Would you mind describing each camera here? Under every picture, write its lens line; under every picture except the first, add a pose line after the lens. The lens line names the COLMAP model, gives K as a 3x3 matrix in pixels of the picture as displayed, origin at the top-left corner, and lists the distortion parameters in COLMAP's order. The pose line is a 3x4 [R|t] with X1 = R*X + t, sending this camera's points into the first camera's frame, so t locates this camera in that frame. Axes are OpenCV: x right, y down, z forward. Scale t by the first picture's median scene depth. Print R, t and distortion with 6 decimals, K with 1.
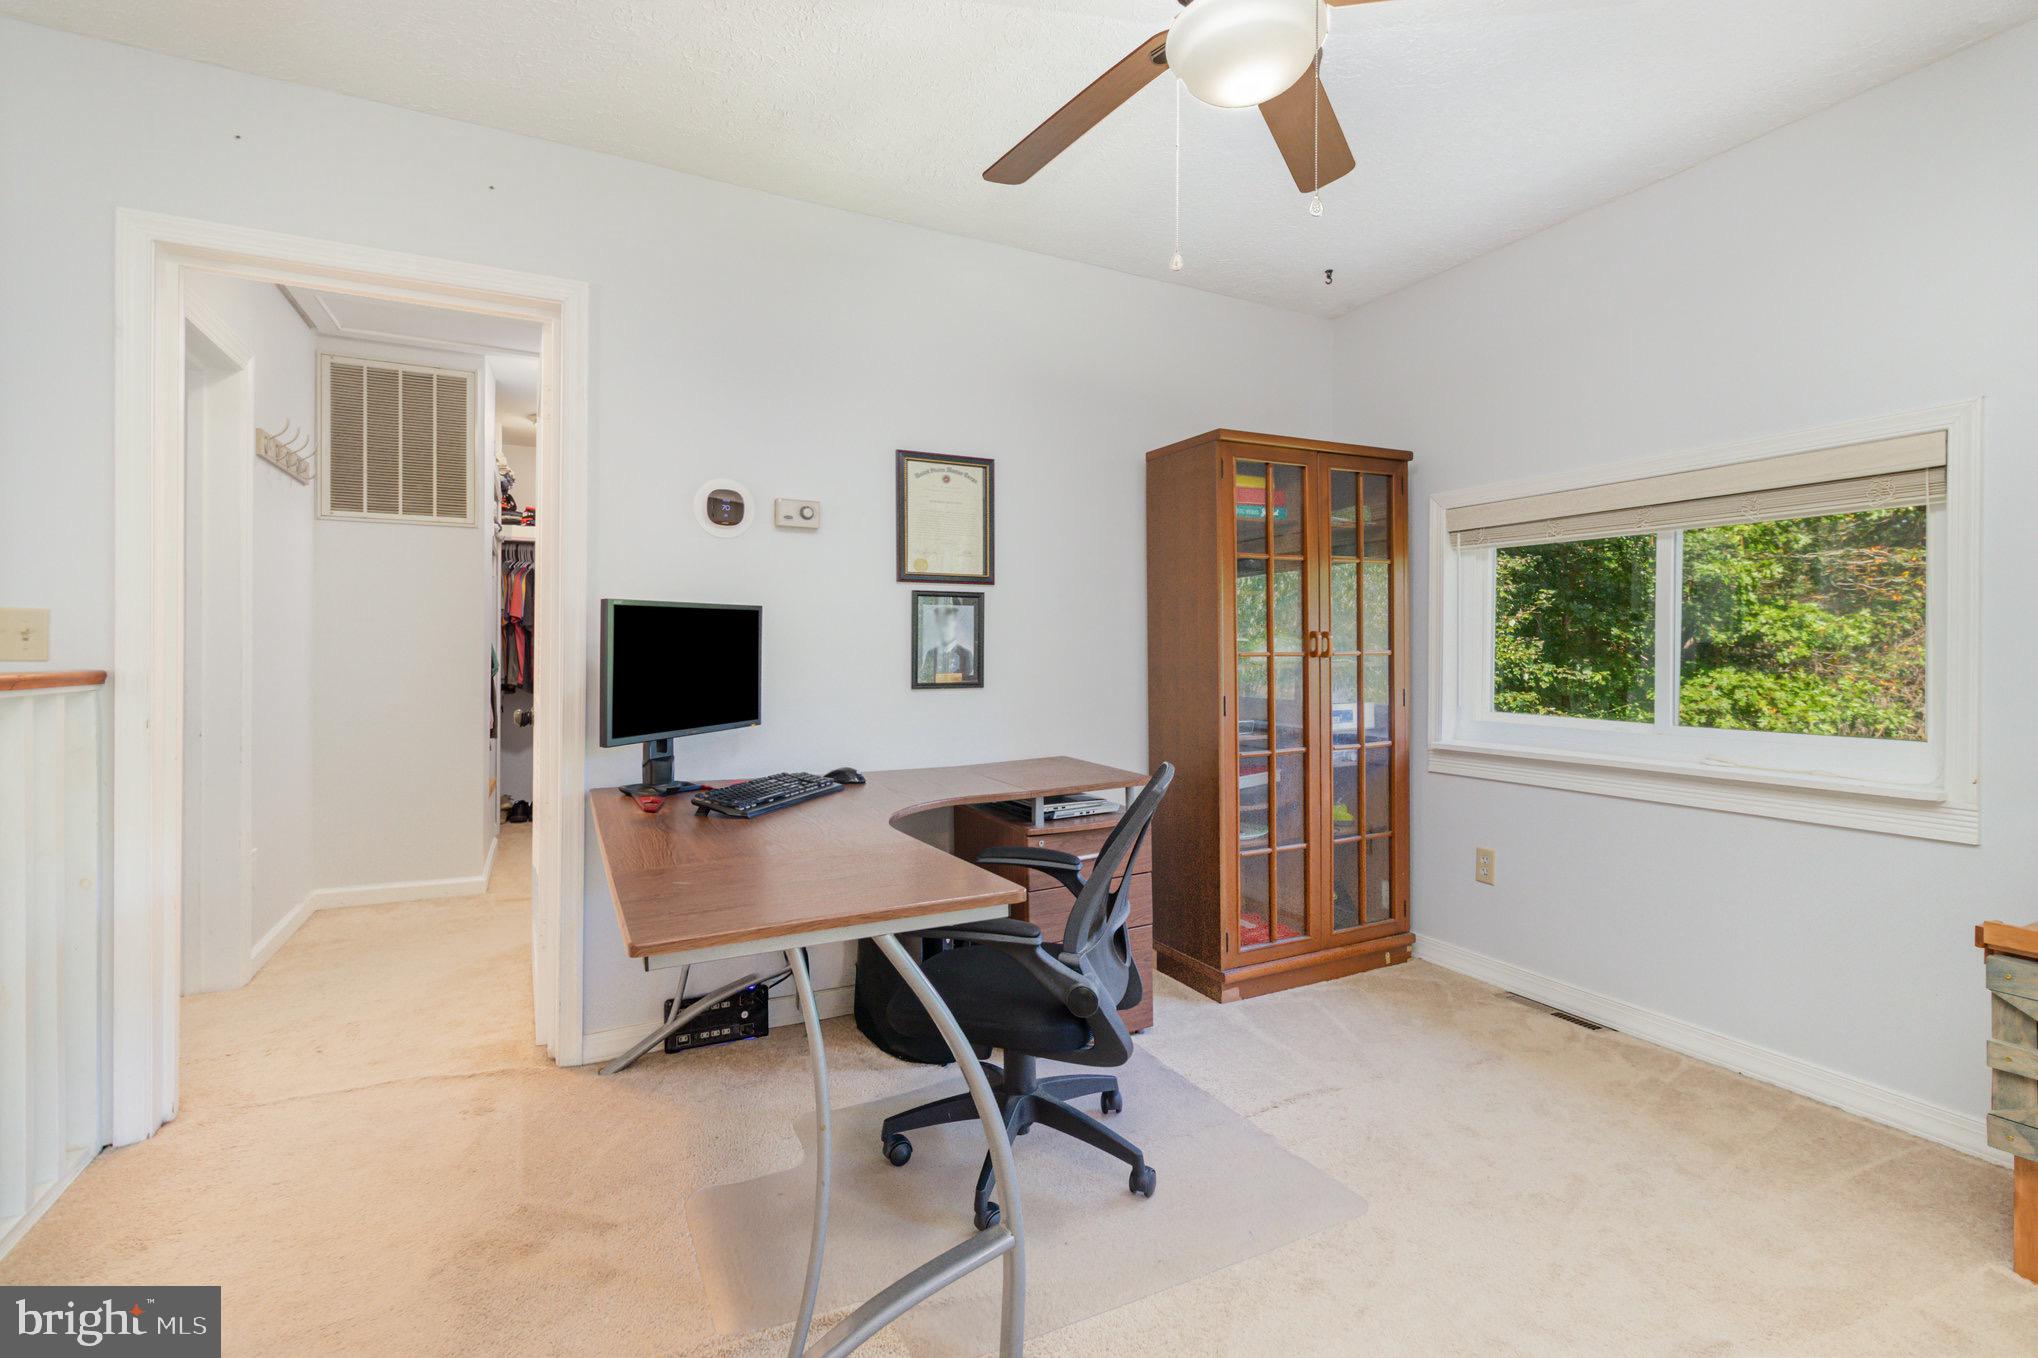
lens RADIAL K [[941.8, 0, 1023.4], [0, 941.8, 659.1], [0, 0, 1]] dist [0.001470, 0.000939]
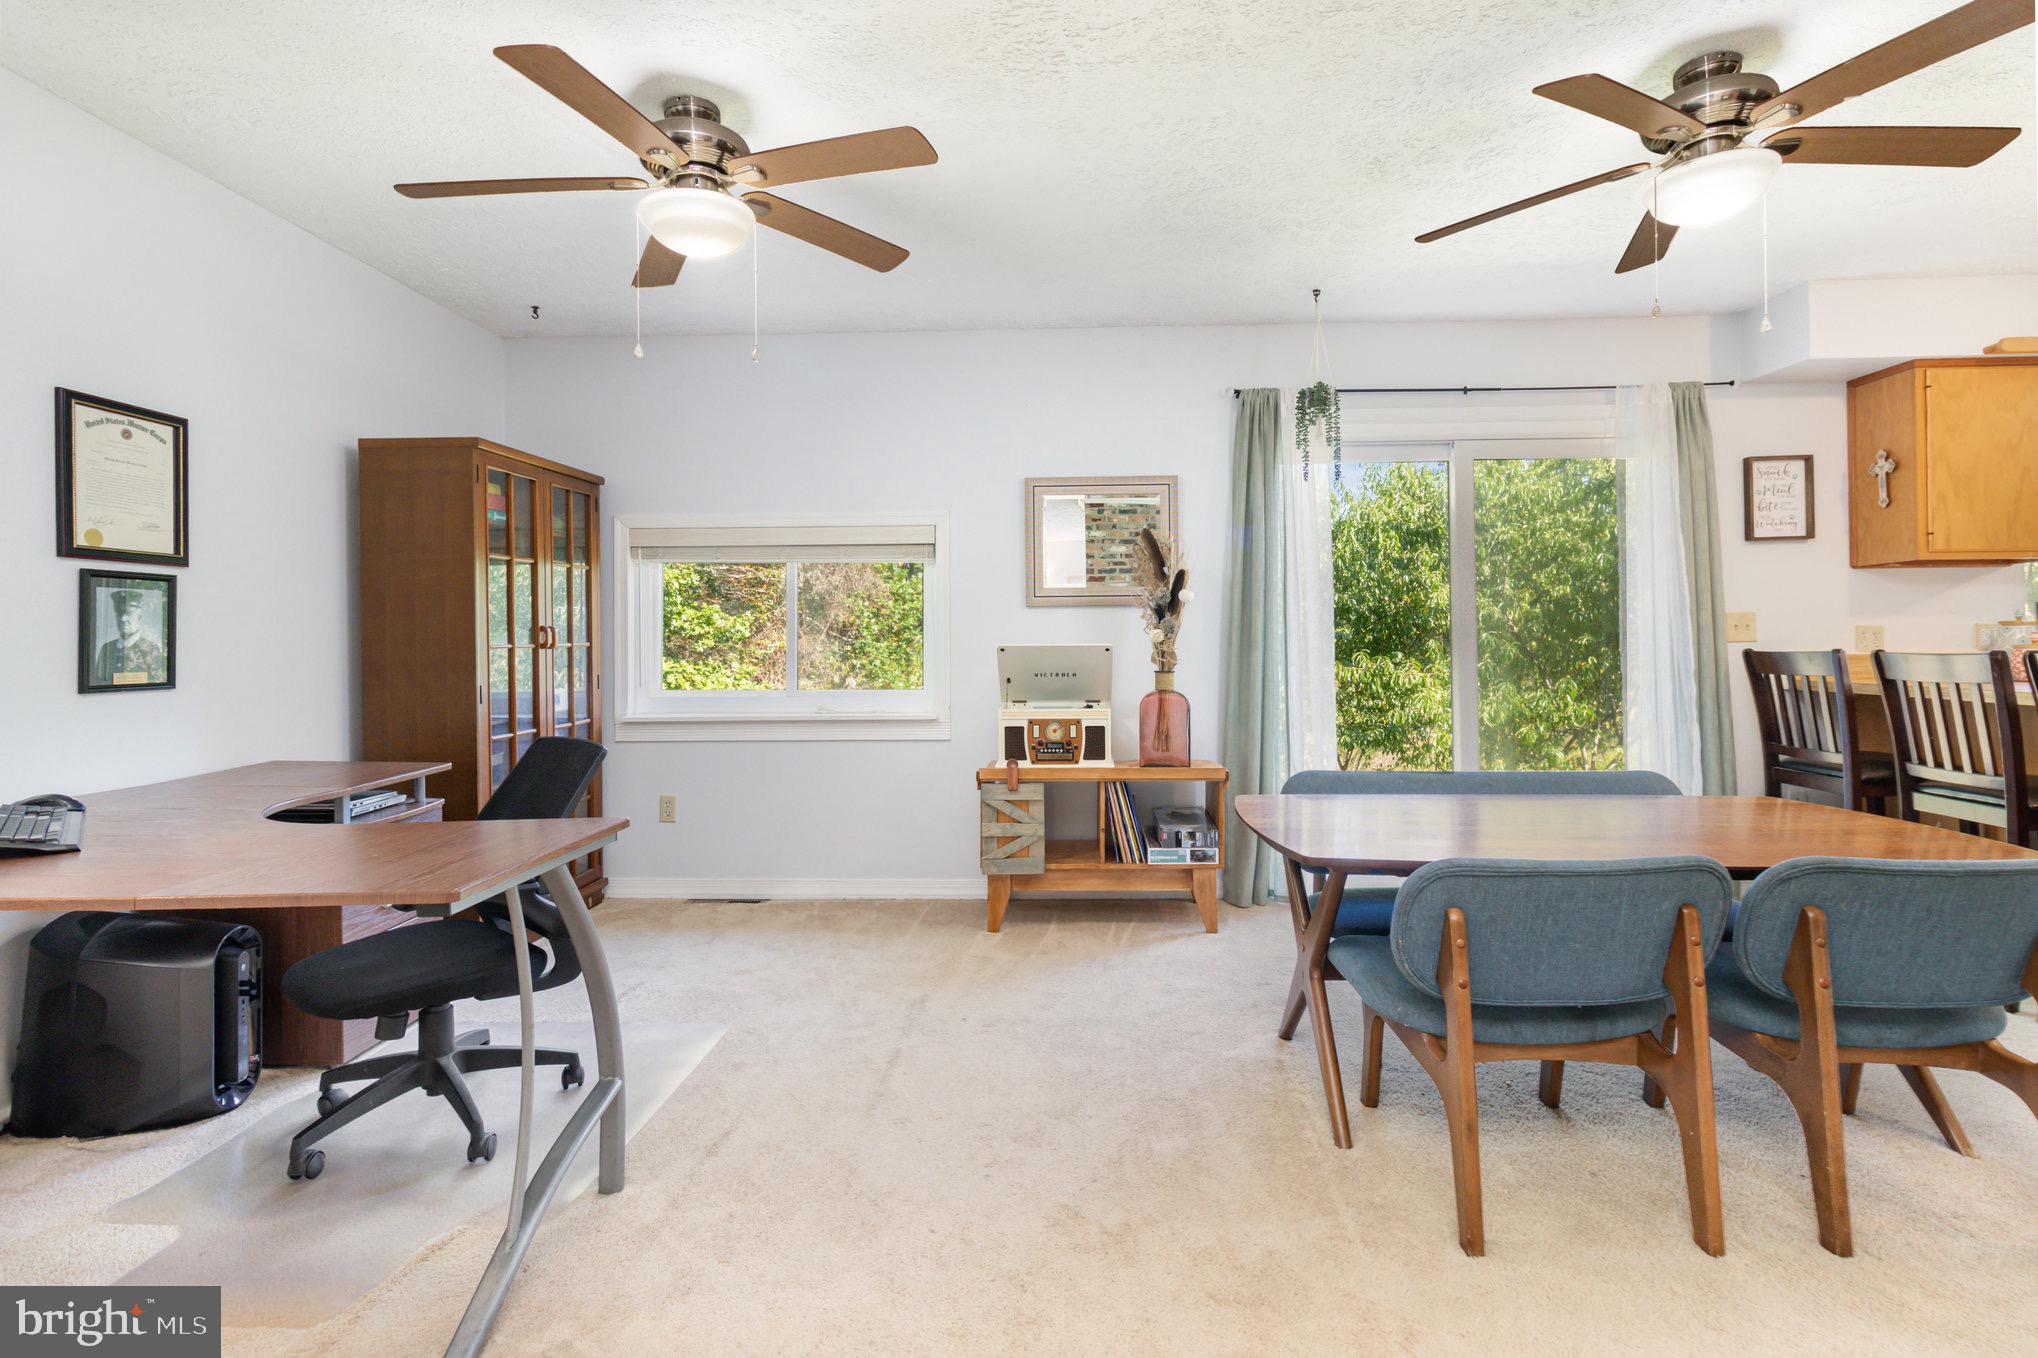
lens RADIAL K [[941.8, 0, 1018.9], [0, 941.8, 639.5], [0, 0, 1]] dist [0.001470, 0.000939]
pose [[0.507046, -0.001845, 0.861917, -0.386536], [0.013330, 0.999895, -0.005701, 0.001451], [-0.861816, 0.014380, 0.507017, -0.075086]]
